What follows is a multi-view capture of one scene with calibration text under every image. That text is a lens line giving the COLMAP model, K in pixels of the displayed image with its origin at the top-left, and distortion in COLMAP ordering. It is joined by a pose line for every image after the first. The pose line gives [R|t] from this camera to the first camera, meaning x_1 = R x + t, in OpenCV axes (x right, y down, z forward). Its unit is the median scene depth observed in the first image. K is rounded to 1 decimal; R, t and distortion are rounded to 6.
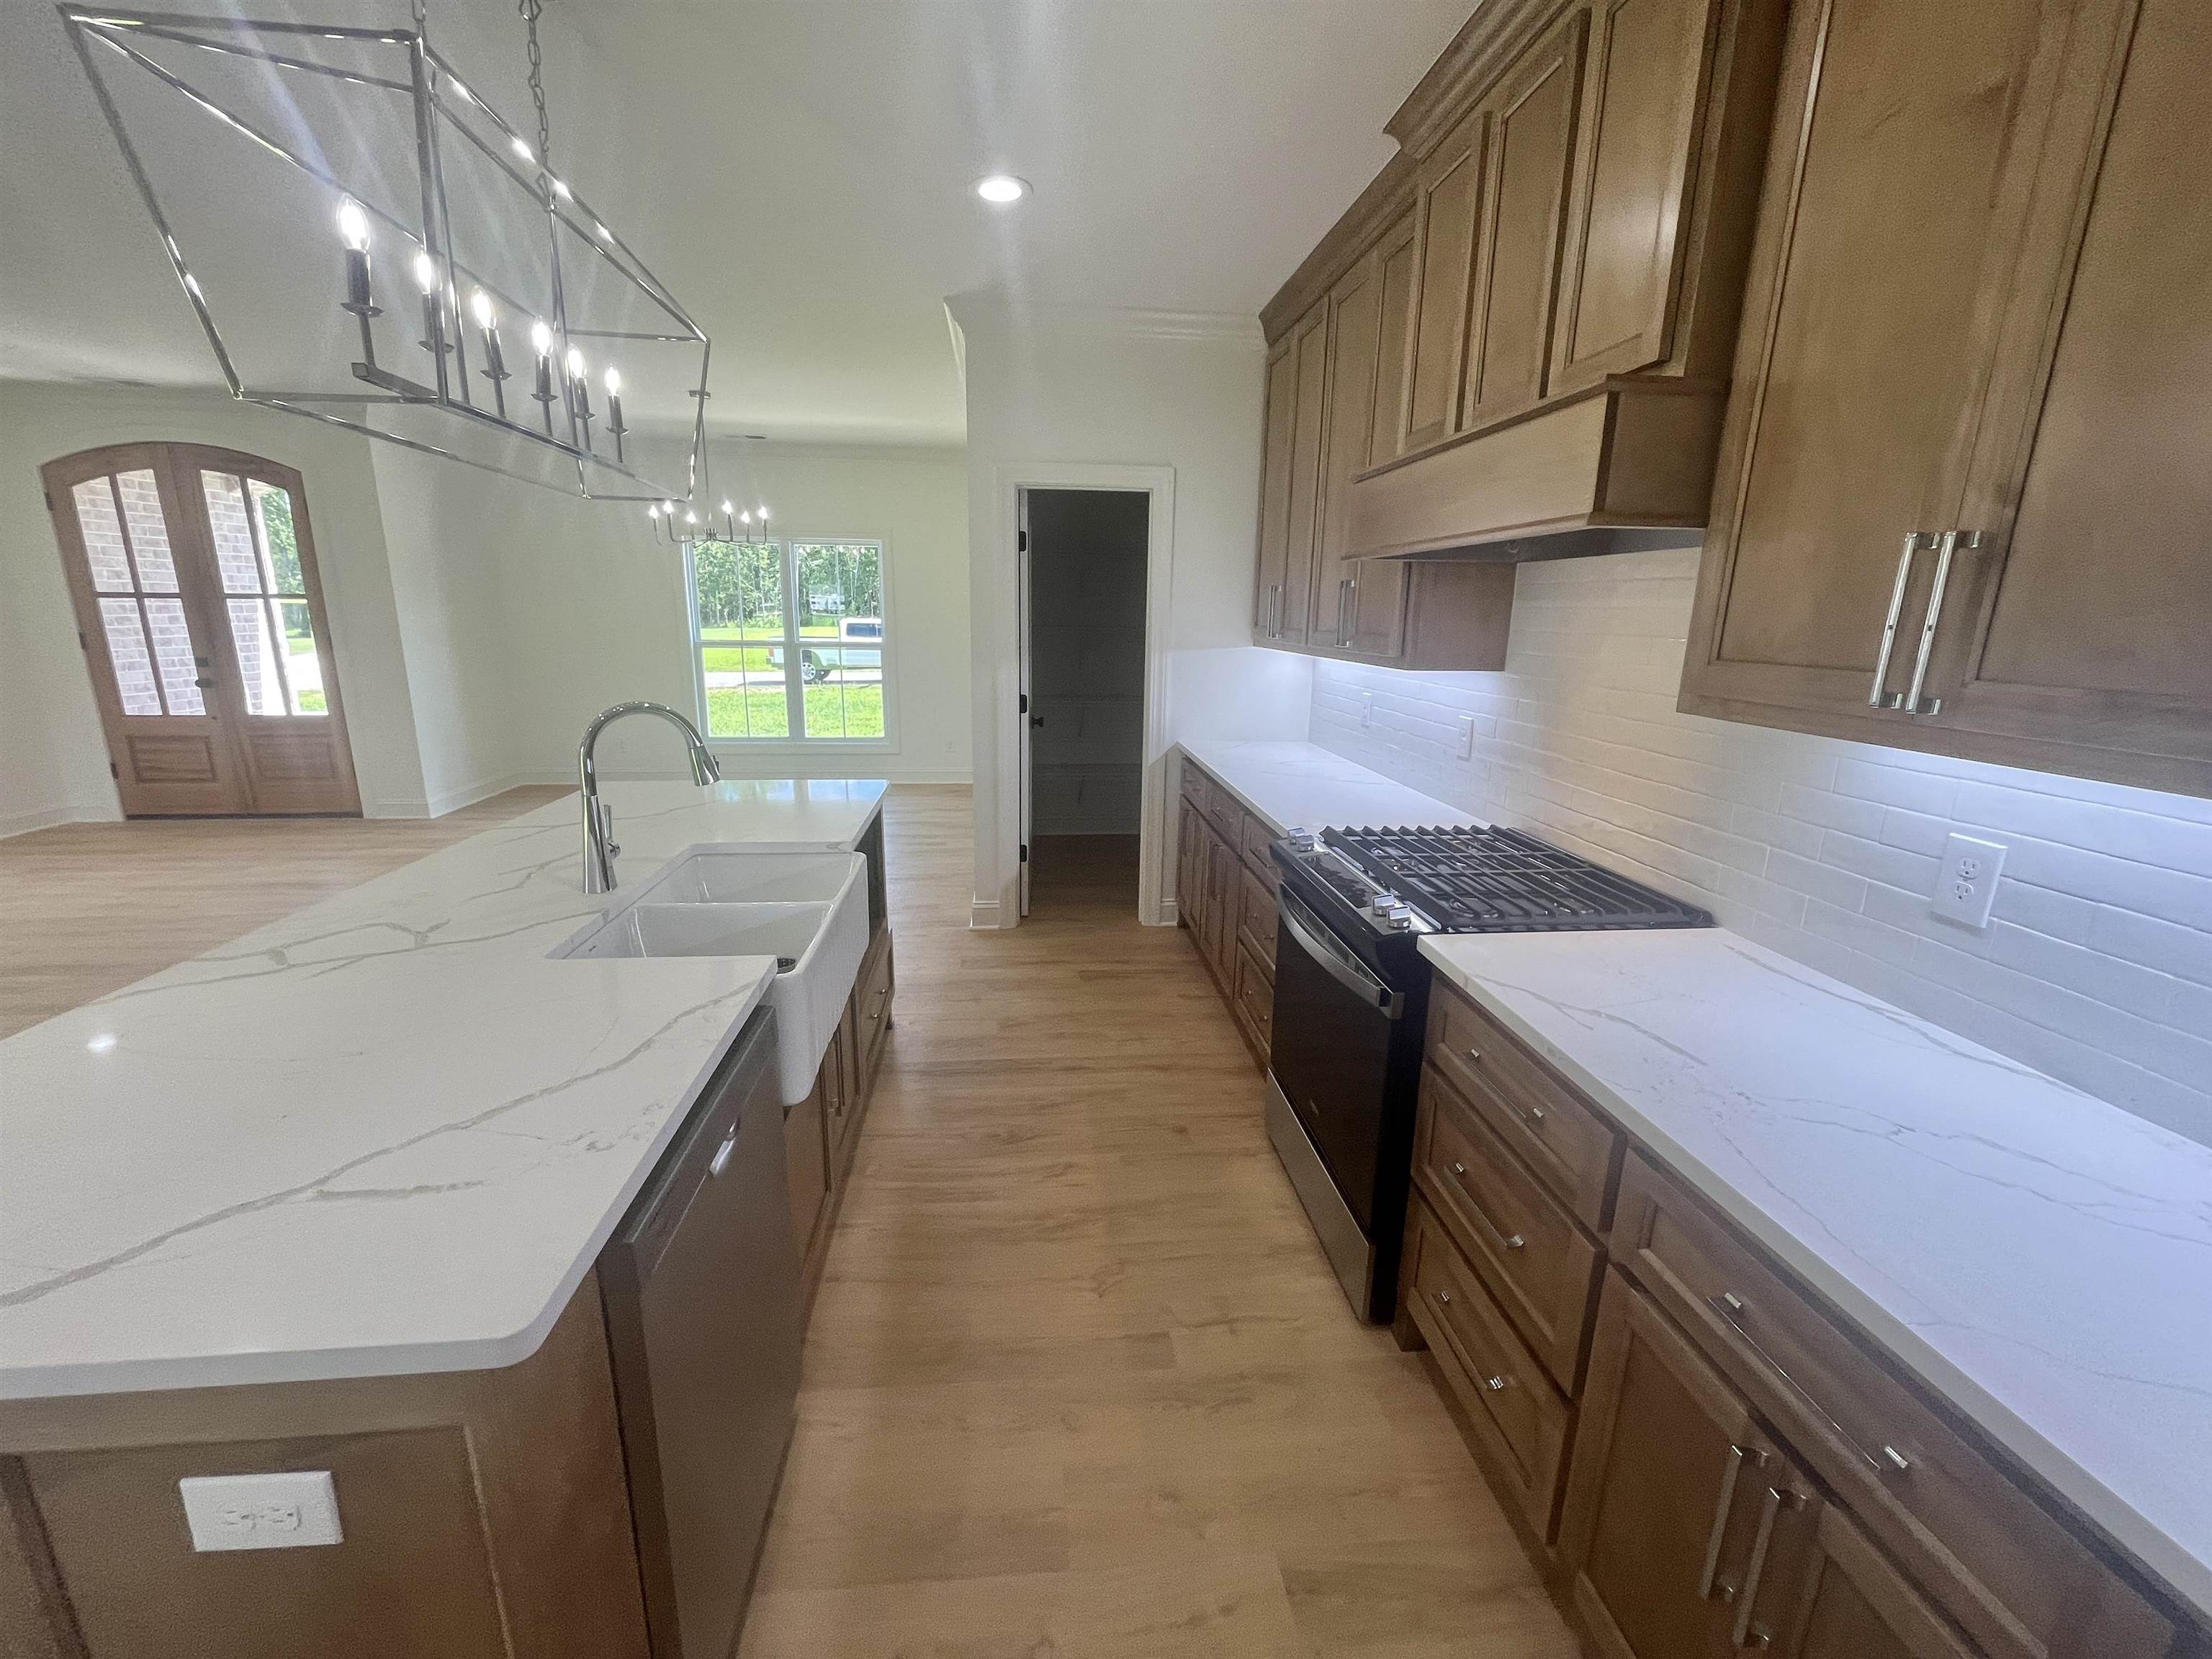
lens RADIAL K [[890.1, 0, 1095.1], [0, 890.1, 818.5], [0, 0, 1]] dist [-0.002734, 0.000612]
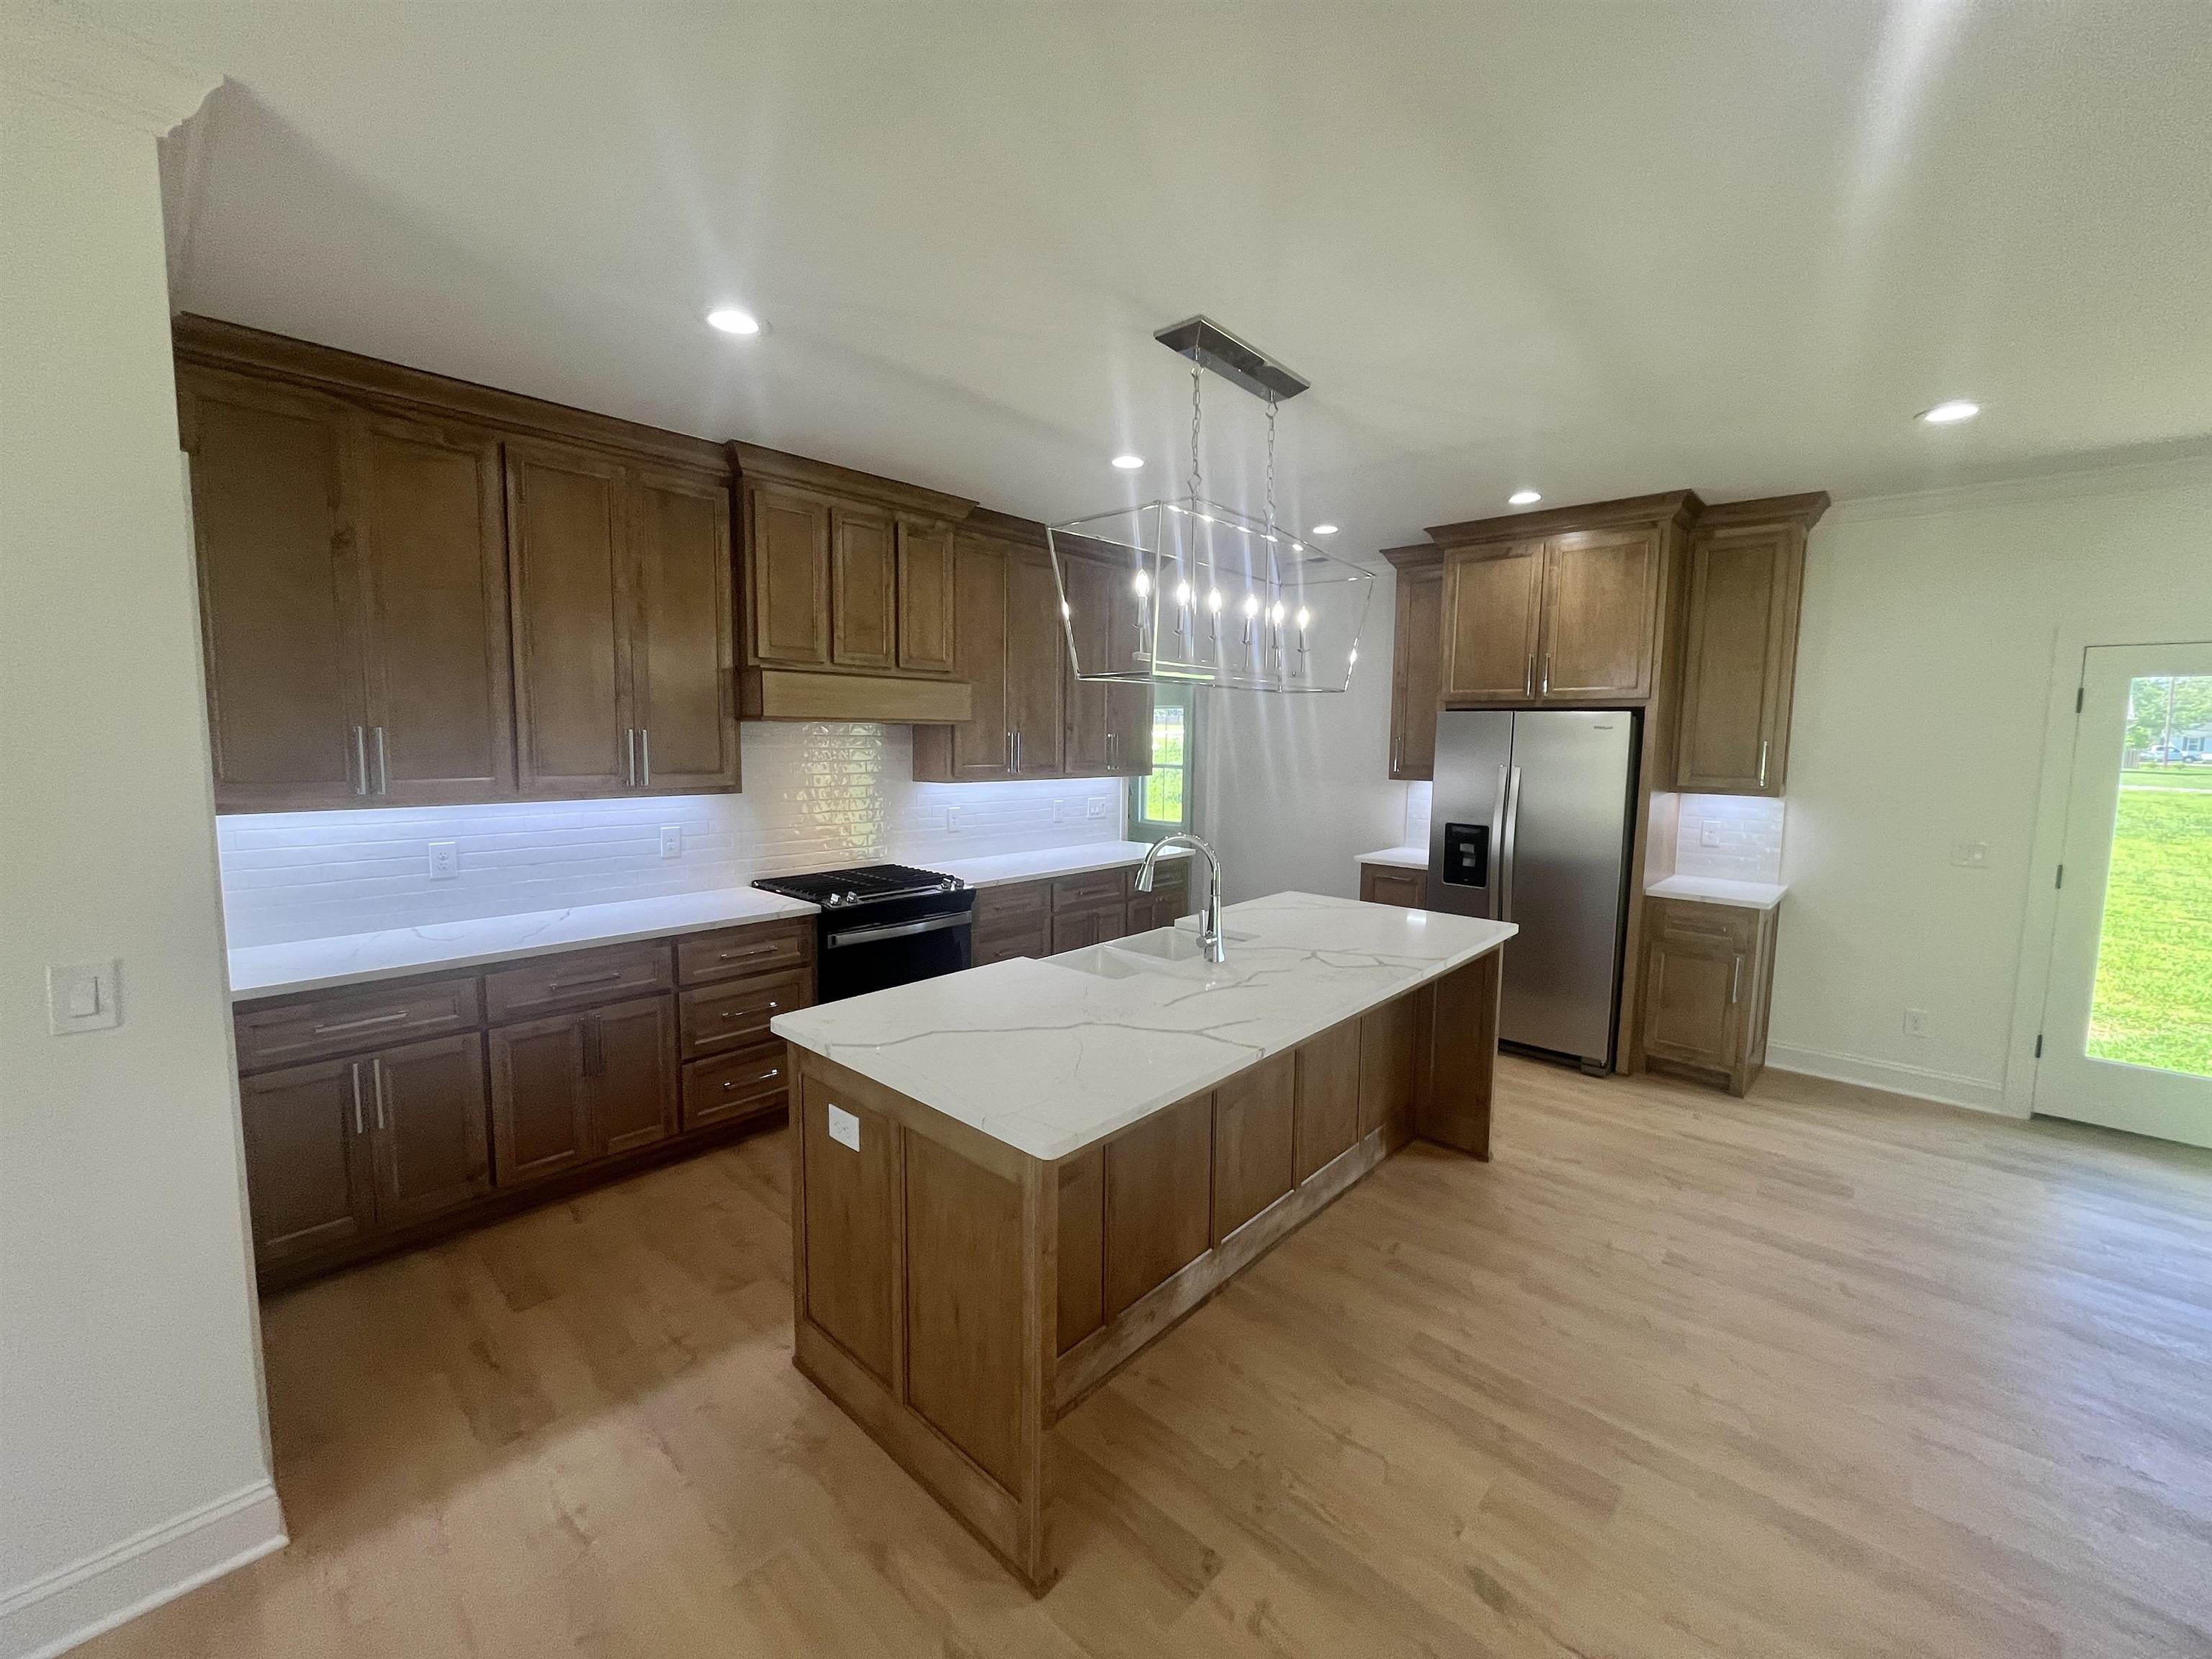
lens RADIAL K [[890.1, 0, 1093.3], [0, 890.1, 819.7], [0, 0, 1]] dist [-0.002734, 0.000612]
pose [[-0.663675, -0.094232, 0.742062, -1.565333], [0.151357, 0.954596, 0.256589, -0.575233], [-0.732548, 0.282608, -0.619279, 2.090307]]
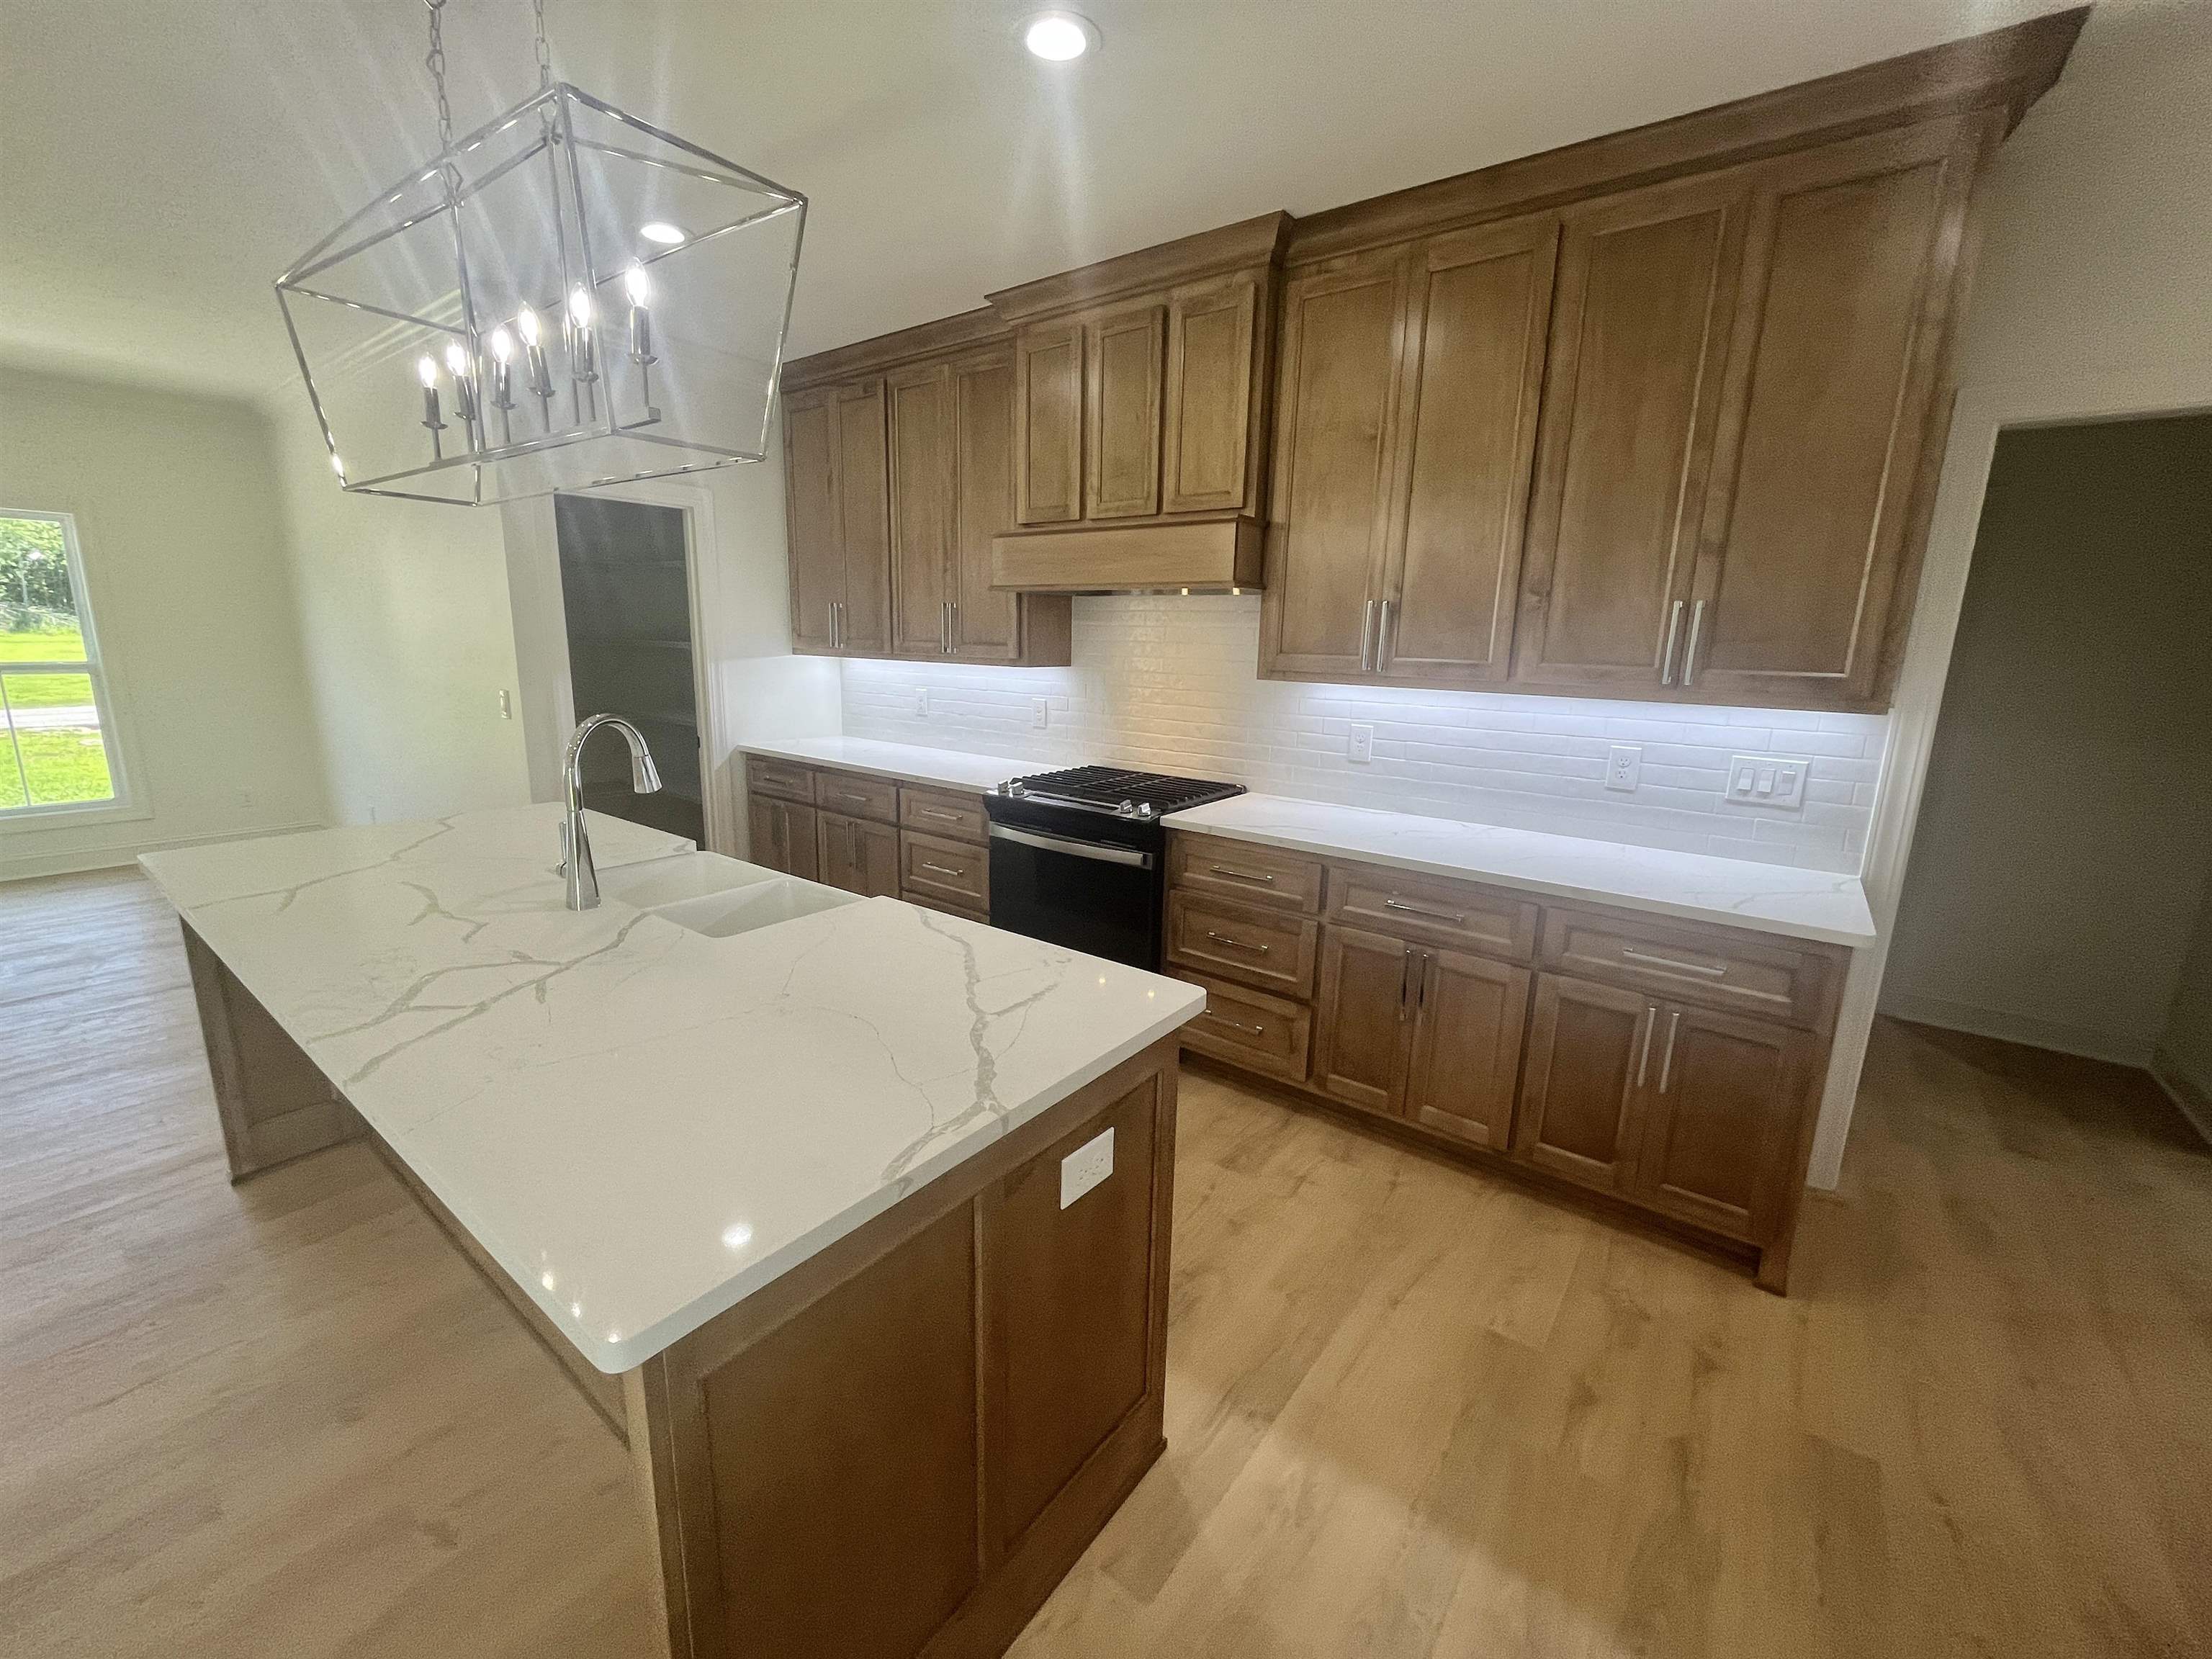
lens RADIAL K [[890.1, 0, 1097.1], [0, 890.1, 817.6], [0, 0, 1]] dist [-0.002734, 0.000612]
pose [[0.683127, -0.149047, 0.714928, -0.900468], [0.156241, 0.986114, 0.056292, 0.016497], [-0.713391, 0.073247, 0.696928, -0.104054]]
